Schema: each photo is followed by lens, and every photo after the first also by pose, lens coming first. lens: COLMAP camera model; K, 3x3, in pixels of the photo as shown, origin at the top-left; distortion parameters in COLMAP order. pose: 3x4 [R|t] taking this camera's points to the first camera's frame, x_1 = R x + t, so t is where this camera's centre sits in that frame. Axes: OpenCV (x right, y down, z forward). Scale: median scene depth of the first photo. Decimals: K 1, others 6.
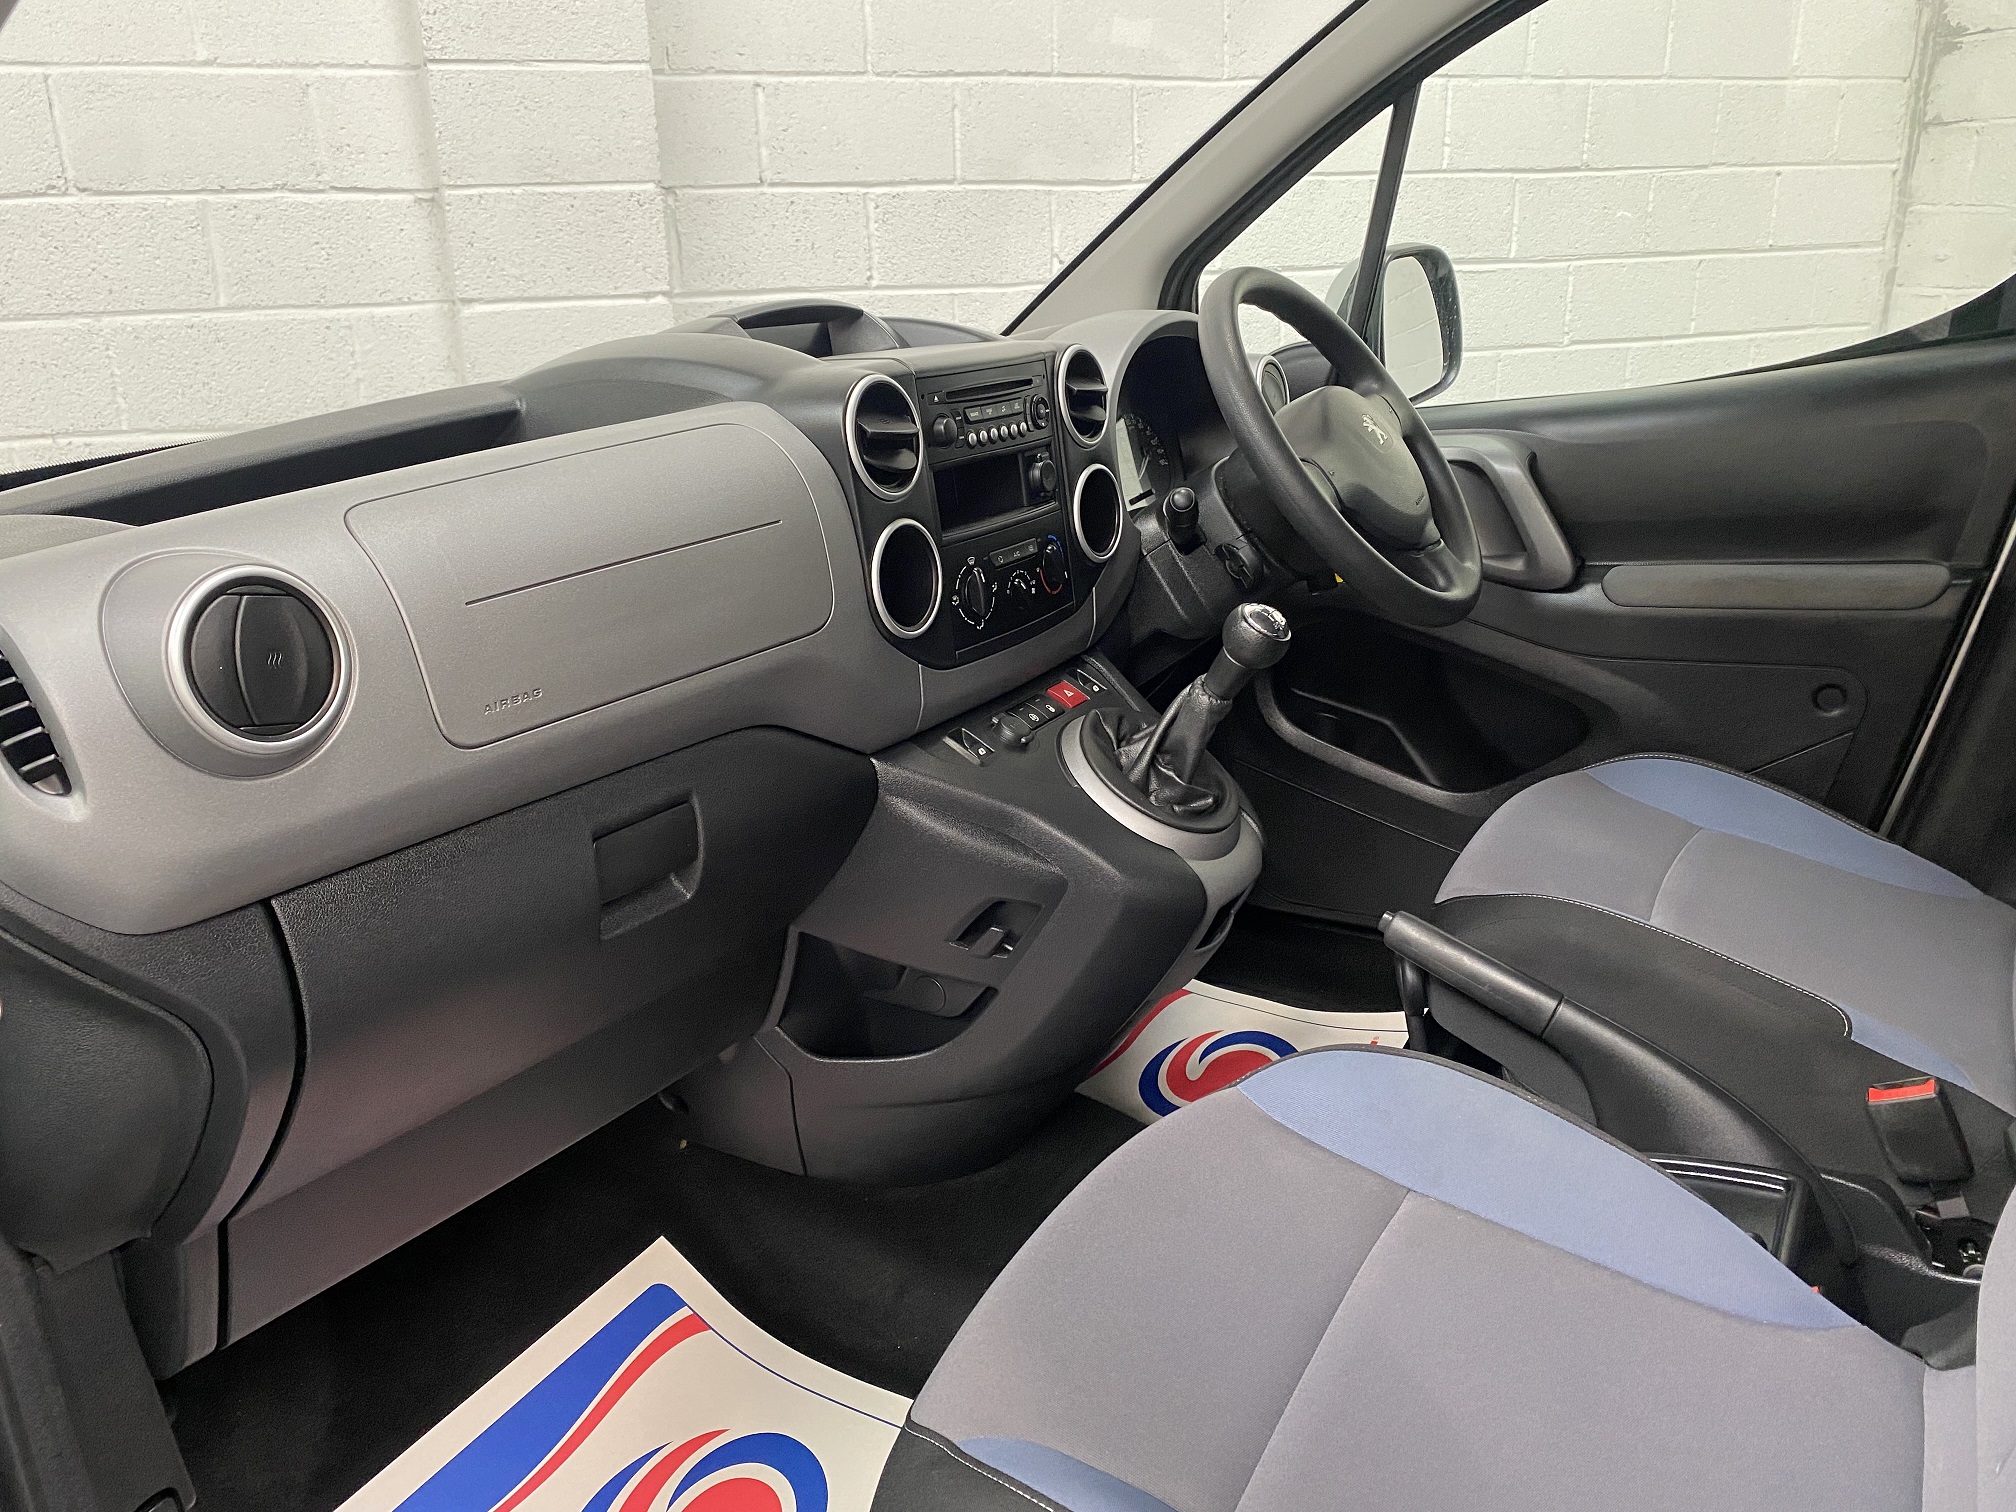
lens RADIAL K [[1559.5, 0, 1012.5], [0, 1559.5, 706.4], [0, 0, 1]] dist [-0.006451, 0.003176]
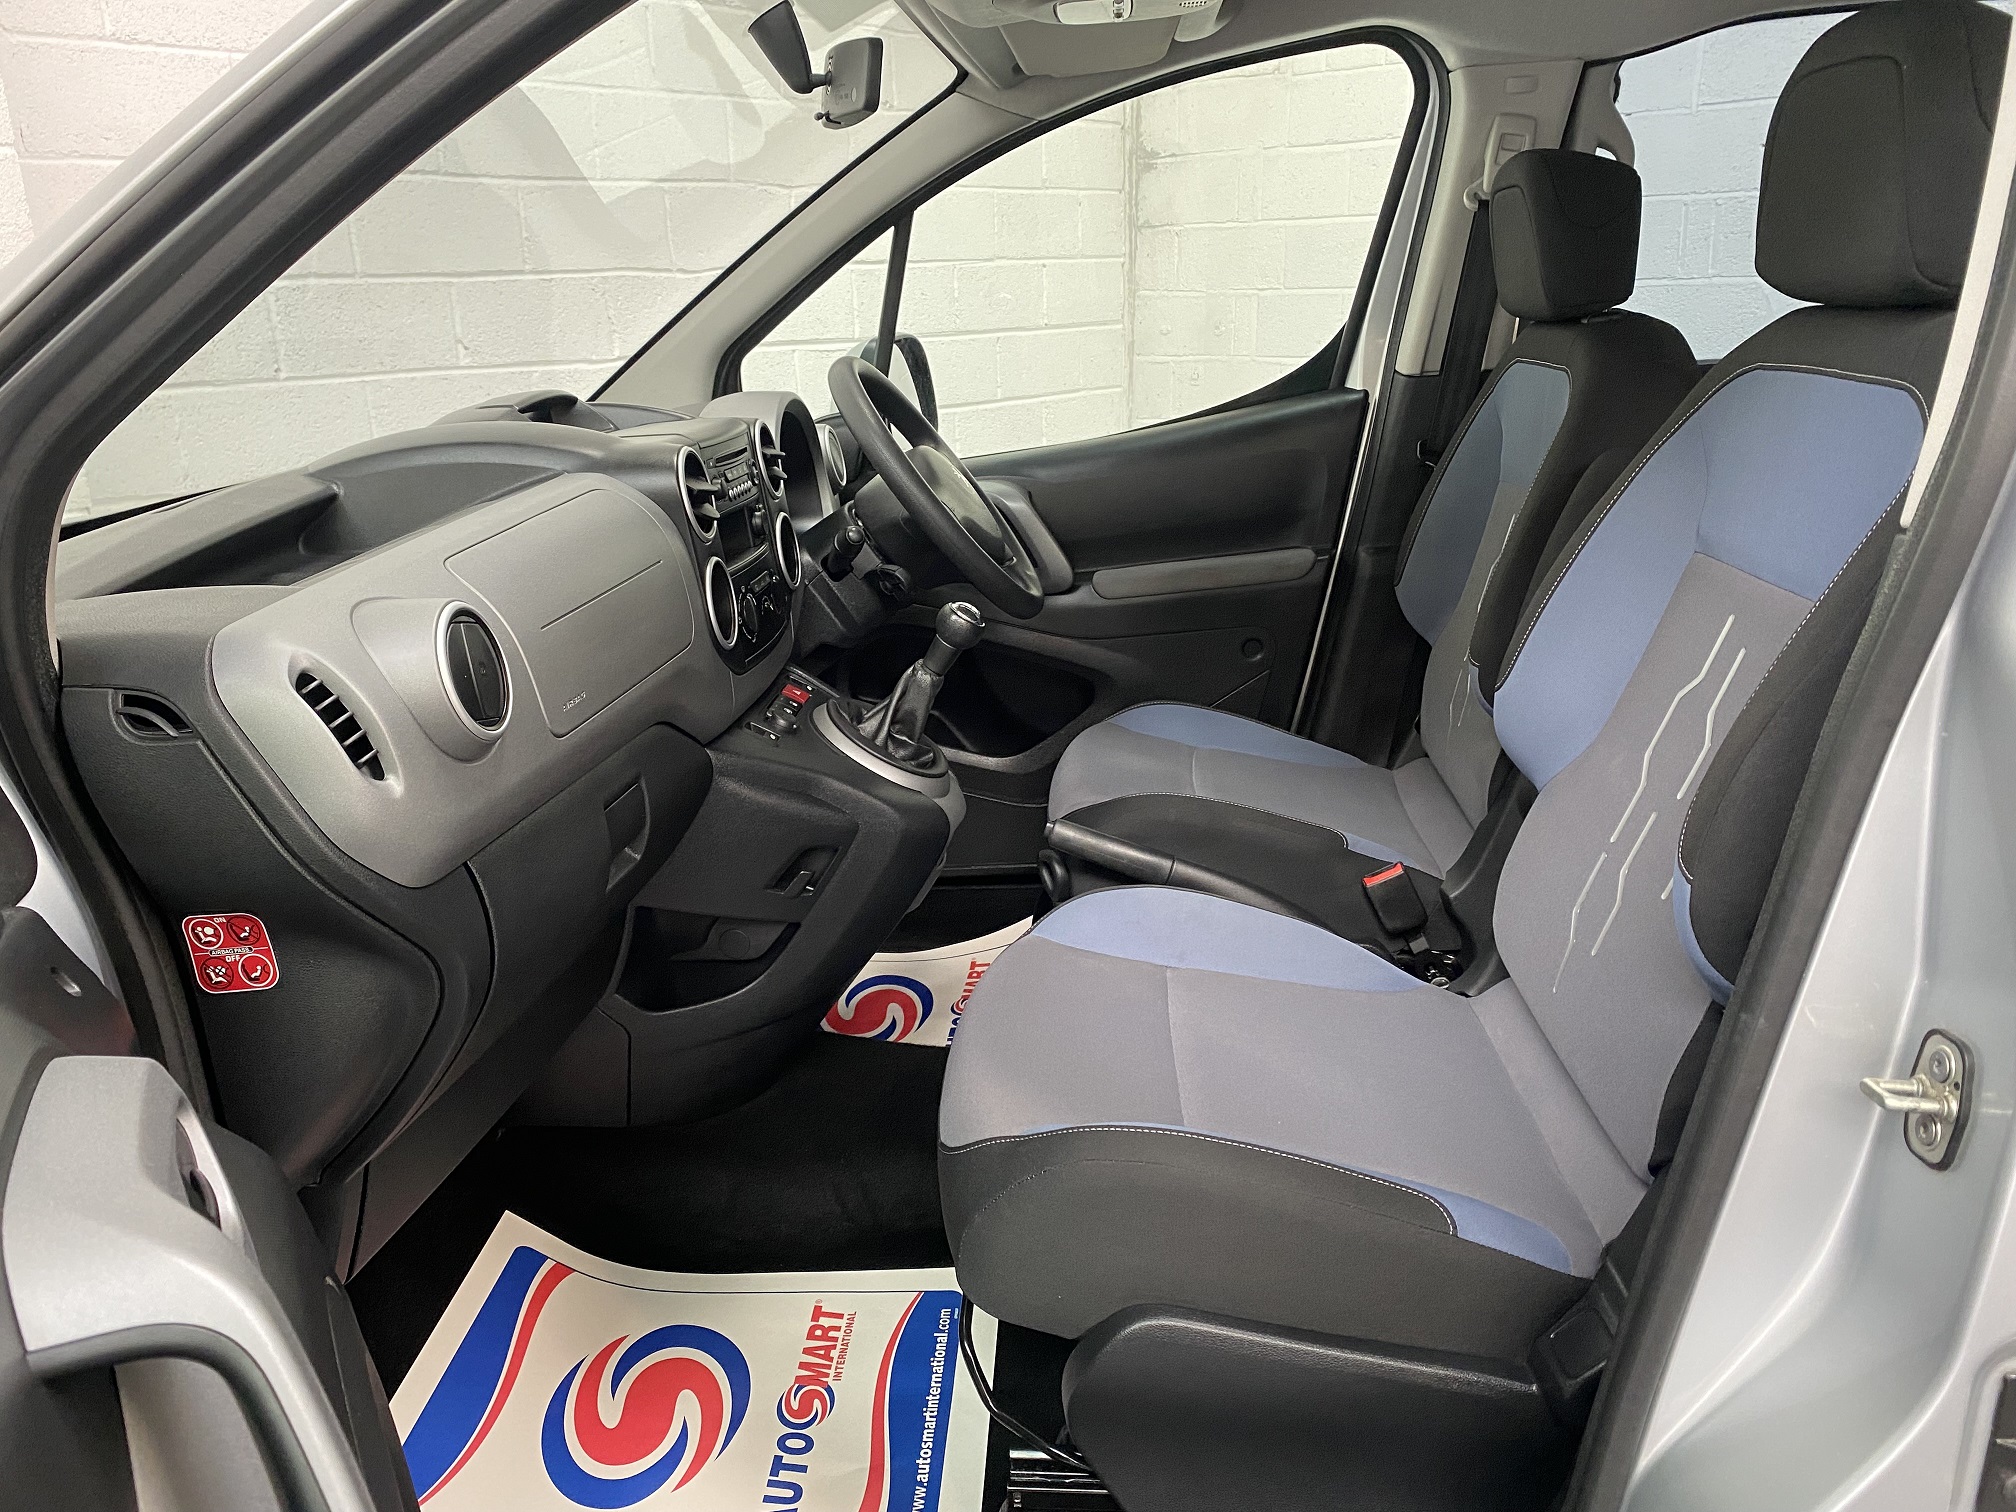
lens RADIAL K [[1574.5, 0, 1008.0], [0, 1574.5, 756.0], [0, 0, 1]] dist [-0.015718, 0.006884]
pose [[0.887910, -0.132451, 0.440536, -0.391968], [0.140772, 0.989944, 0.013906, 0.050339], [-0.437948, 0.049668, 0.897627, -0.224772]]
